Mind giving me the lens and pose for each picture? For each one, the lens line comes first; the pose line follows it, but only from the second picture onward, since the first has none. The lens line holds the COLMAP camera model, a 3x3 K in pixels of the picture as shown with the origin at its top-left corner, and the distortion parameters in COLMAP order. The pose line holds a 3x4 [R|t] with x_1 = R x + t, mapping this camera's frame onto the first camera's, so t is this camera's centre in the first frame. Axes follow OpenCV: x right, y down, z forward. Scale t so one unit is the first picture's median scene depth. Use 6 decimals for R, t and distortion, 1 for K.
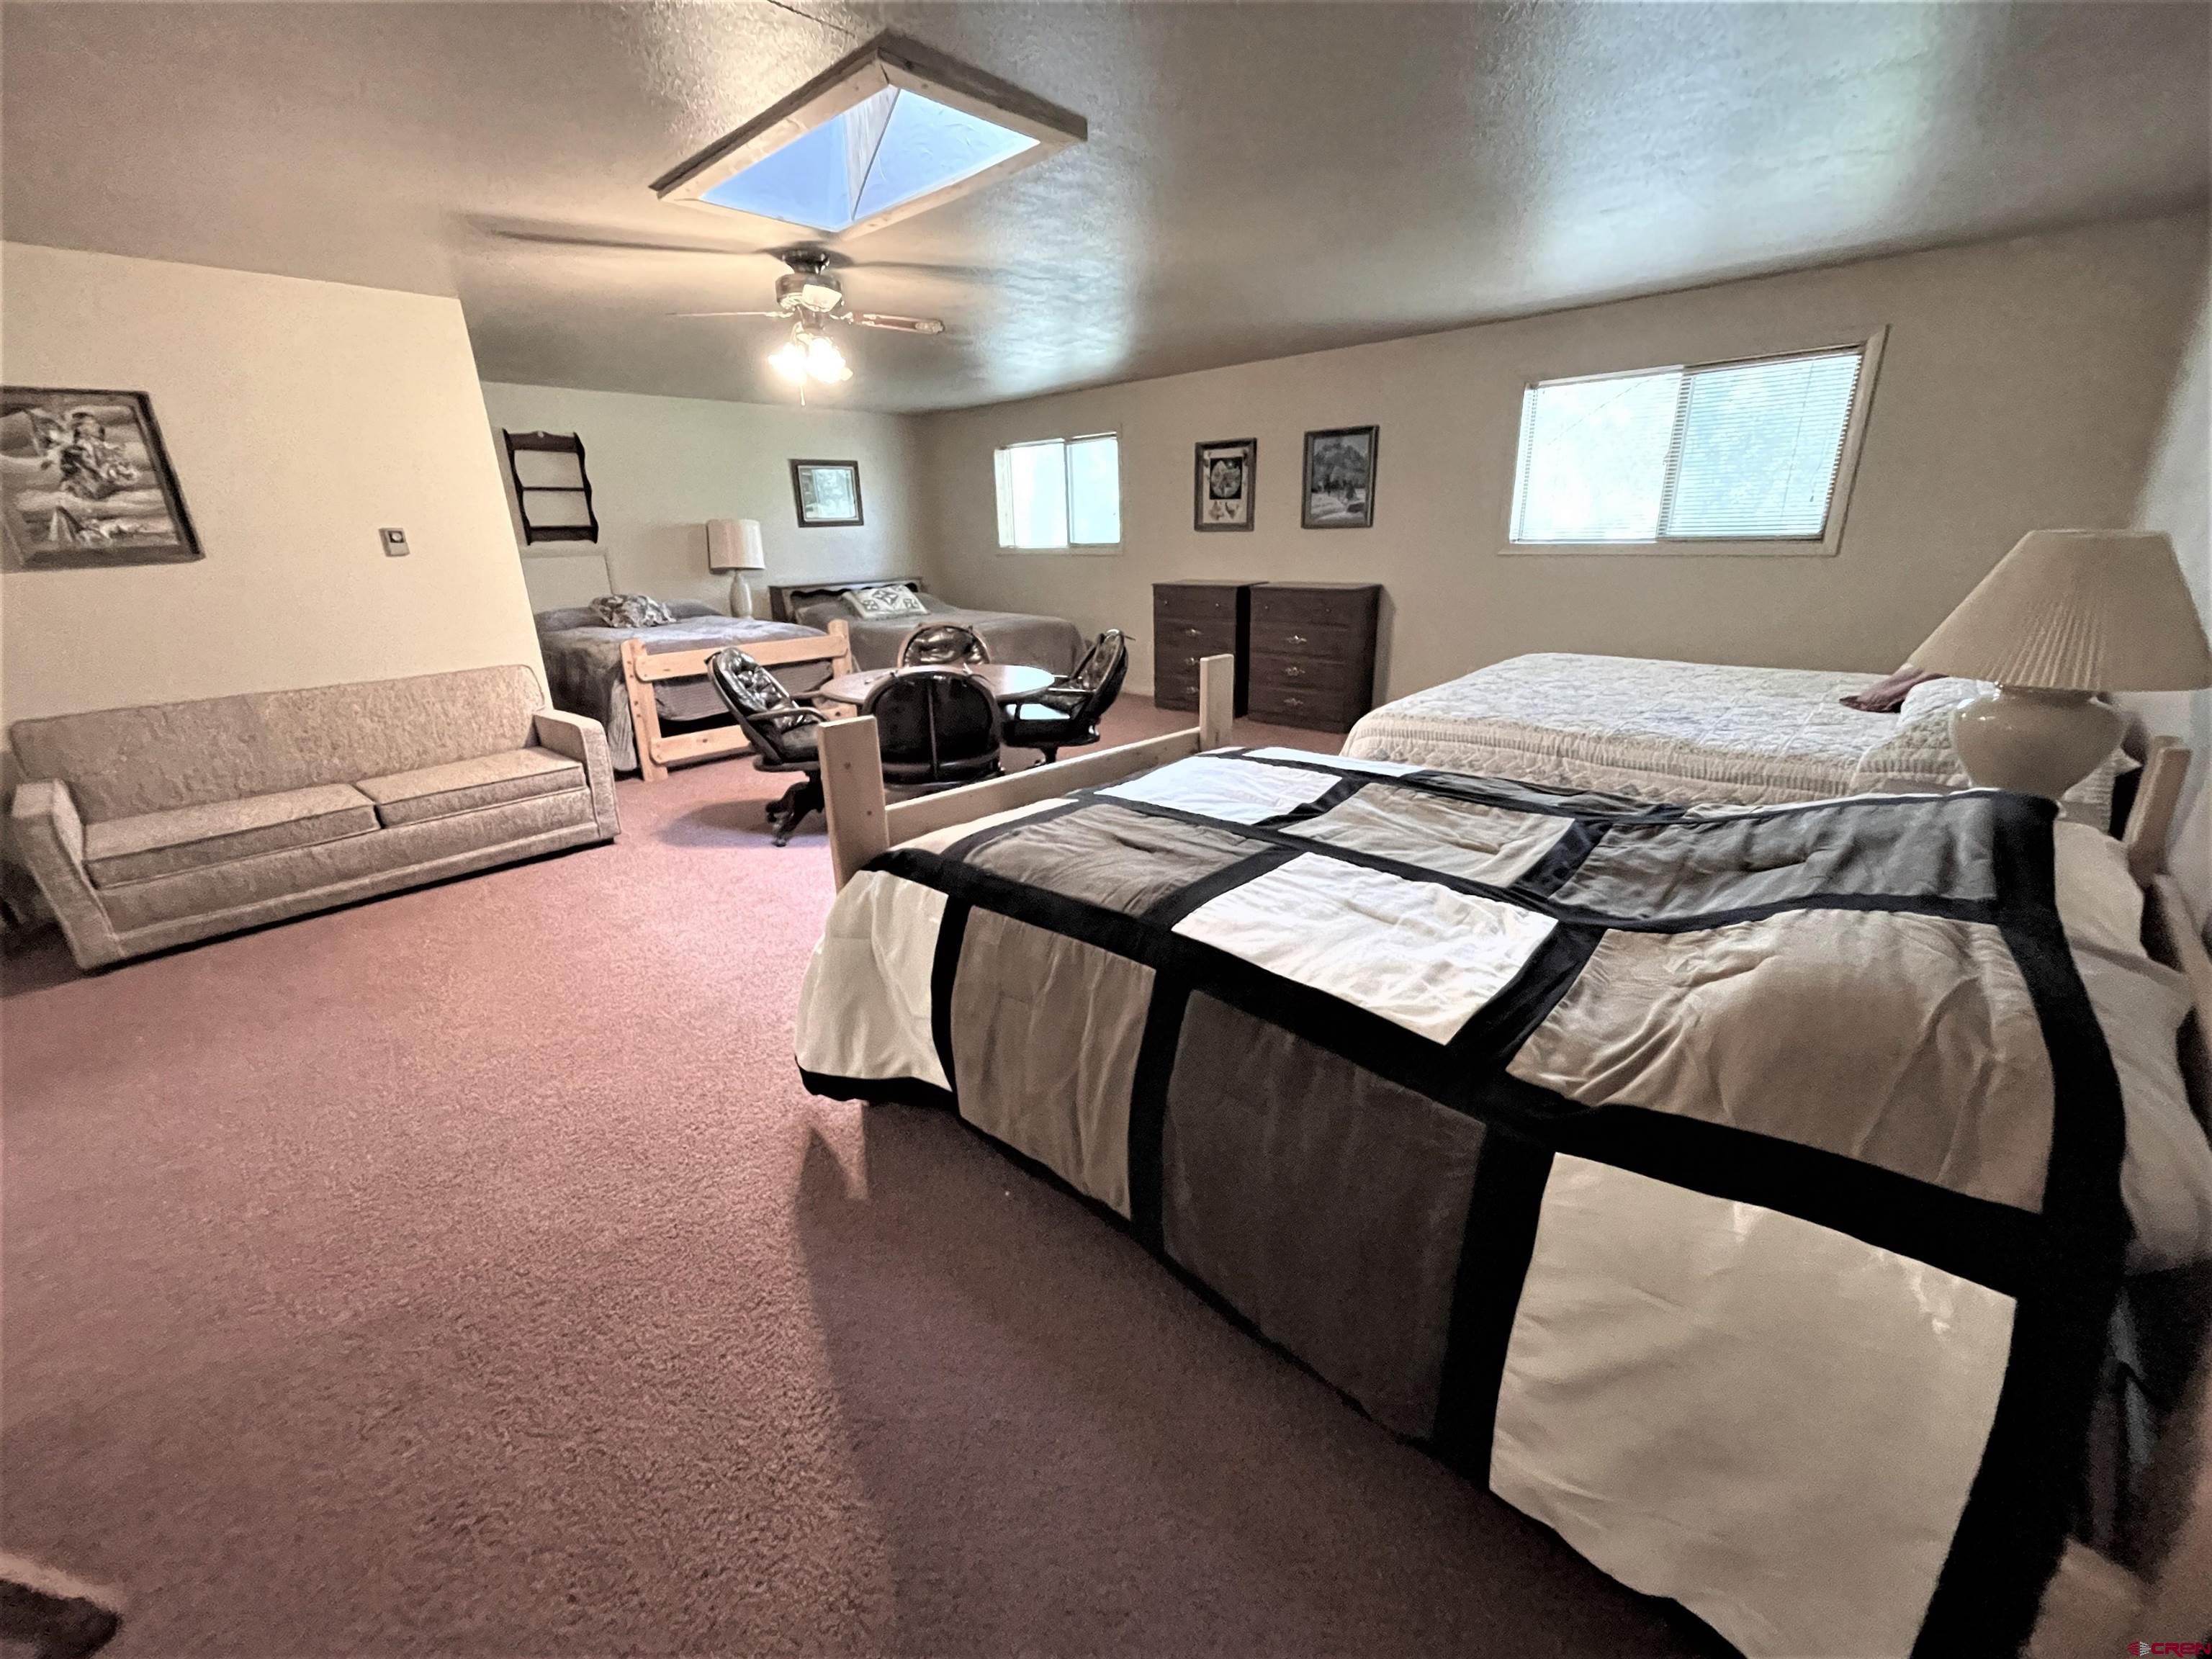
lens RADIAL K [[891.7, 0, 1103.2], [0, 891.7, 834.3], [0, 0, 1]] dist [0.001788, -0.000639]
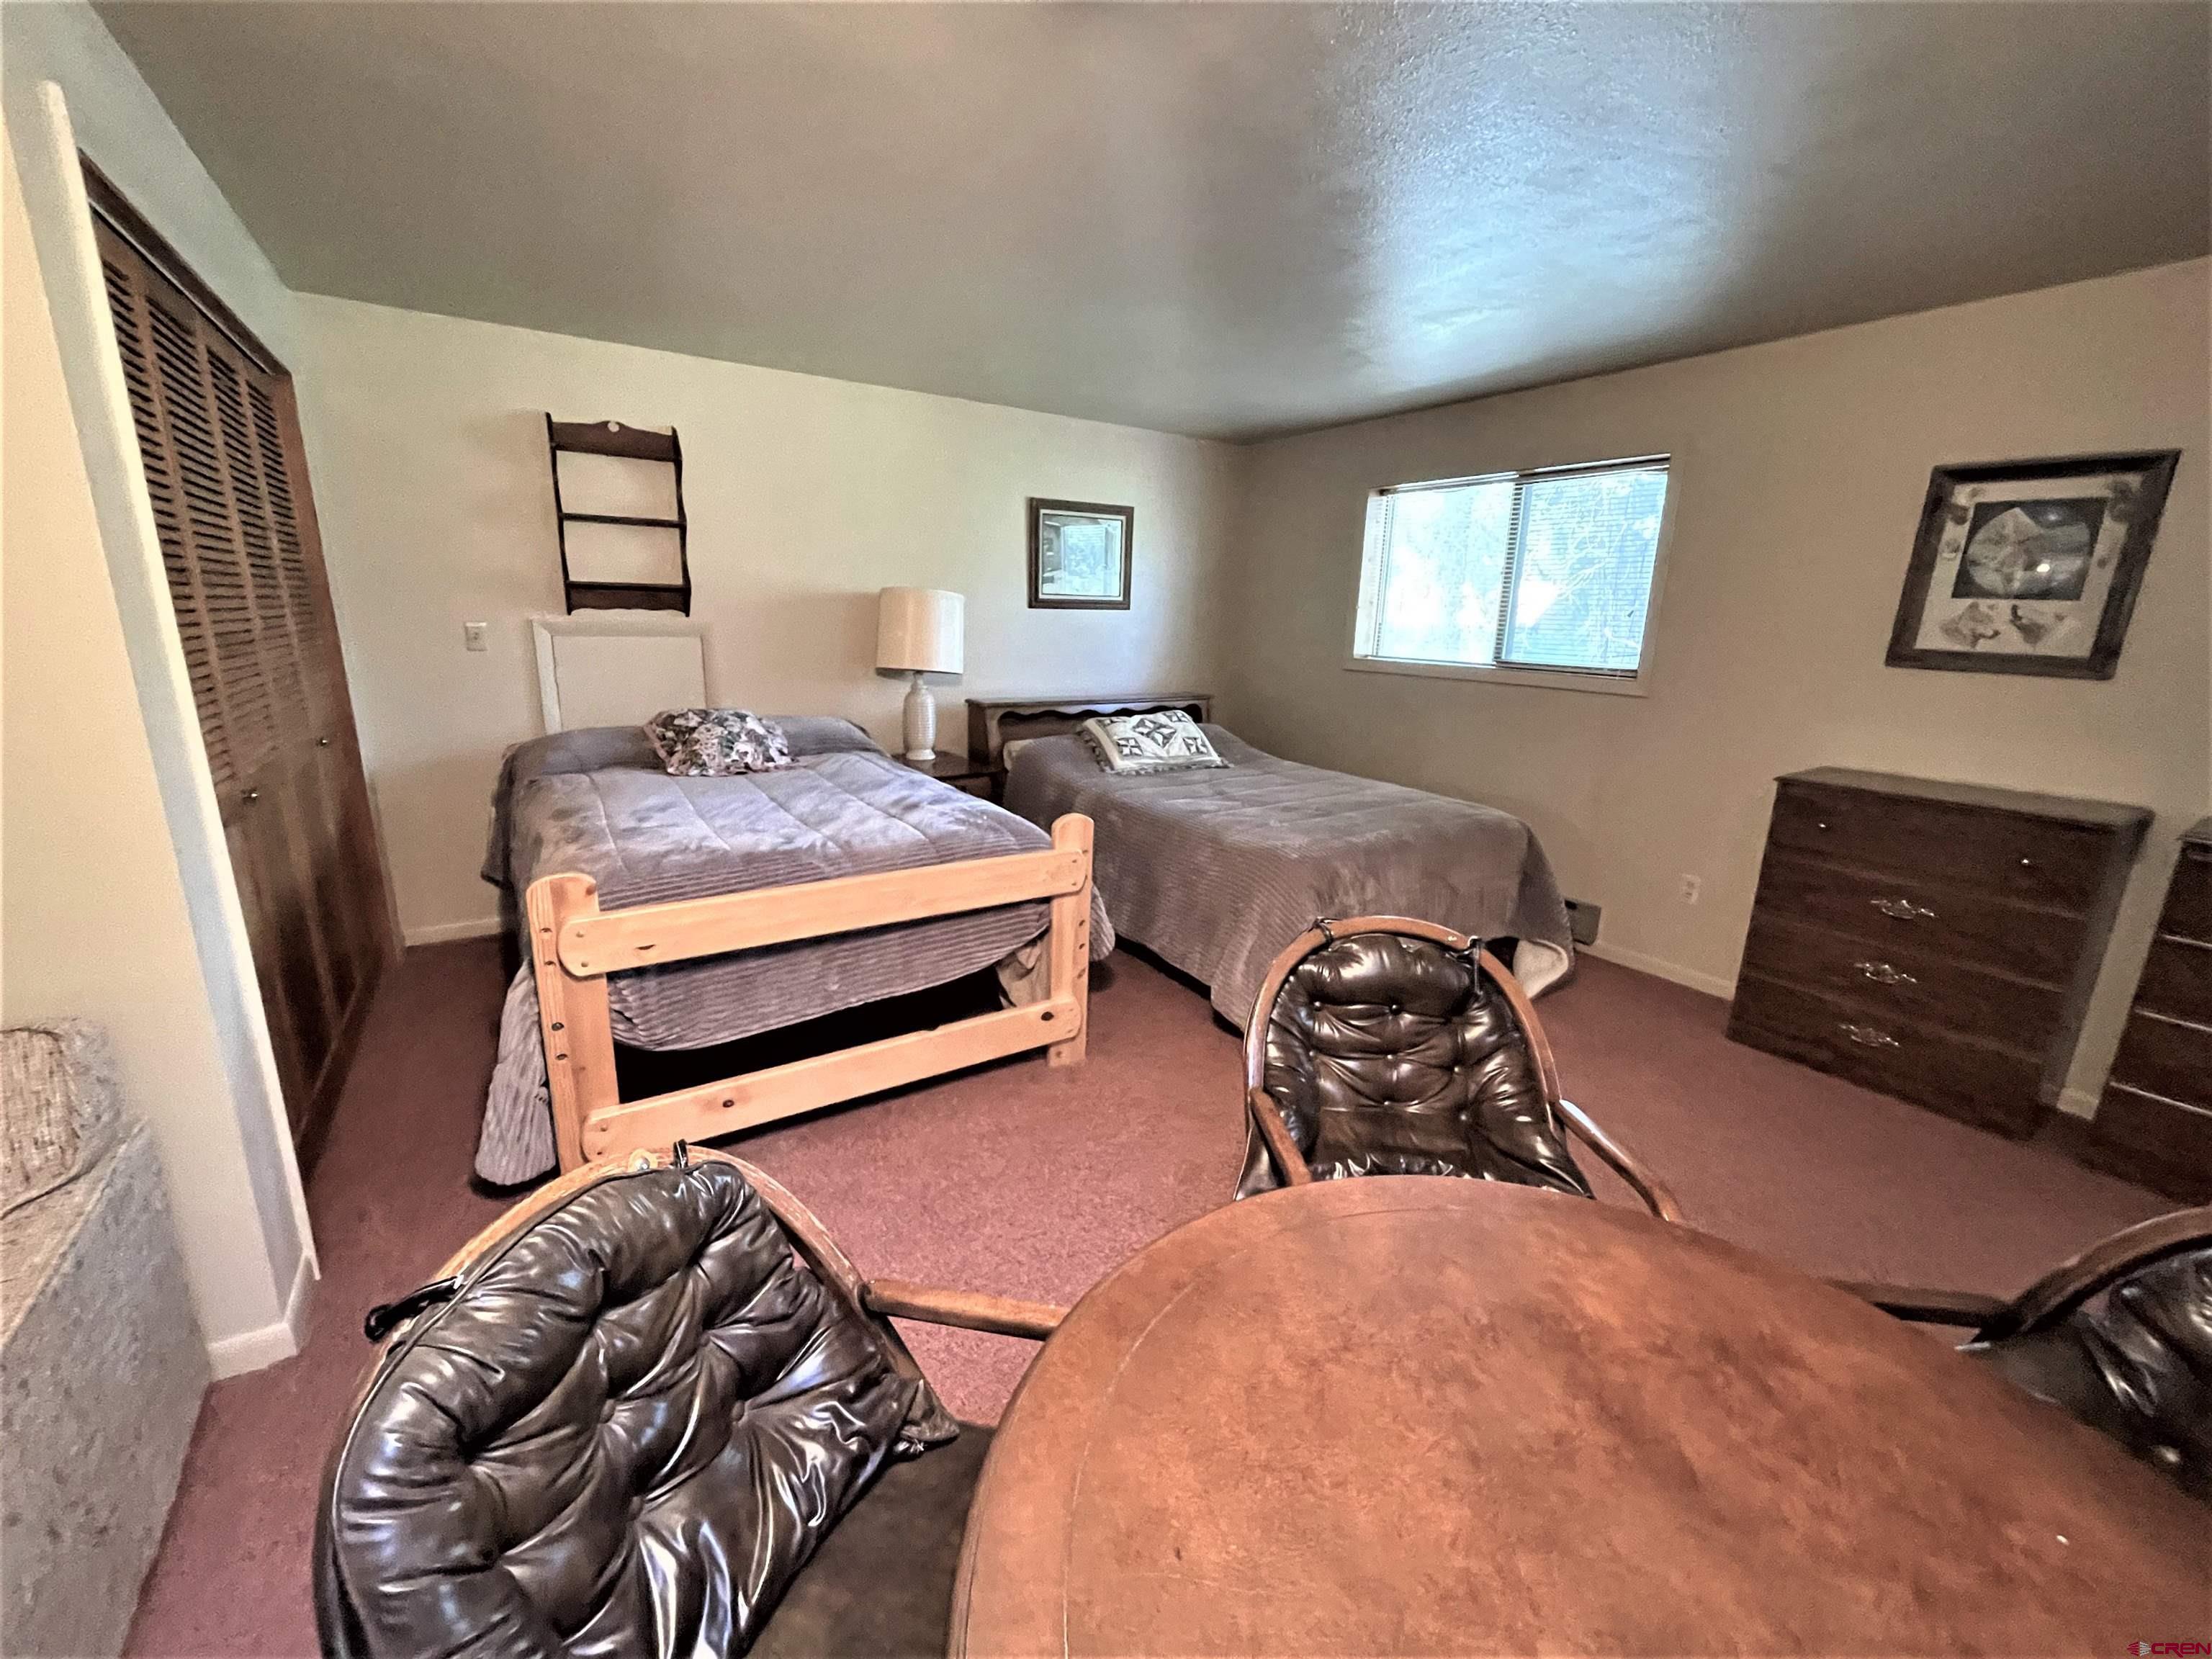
lens RADIAL K [[891.7, 0, 1103.3], [0, 891.7, 825.5], [0, 0, 1]] dist [0.001788, -0.000639]
pose [[0.969533, 0.107038, -0.220336, -0.165106], [-0.127608, 0.988487, -0.081303, -0.179682], [0.209097, 0.106942, 0.972030, 0.508439]]
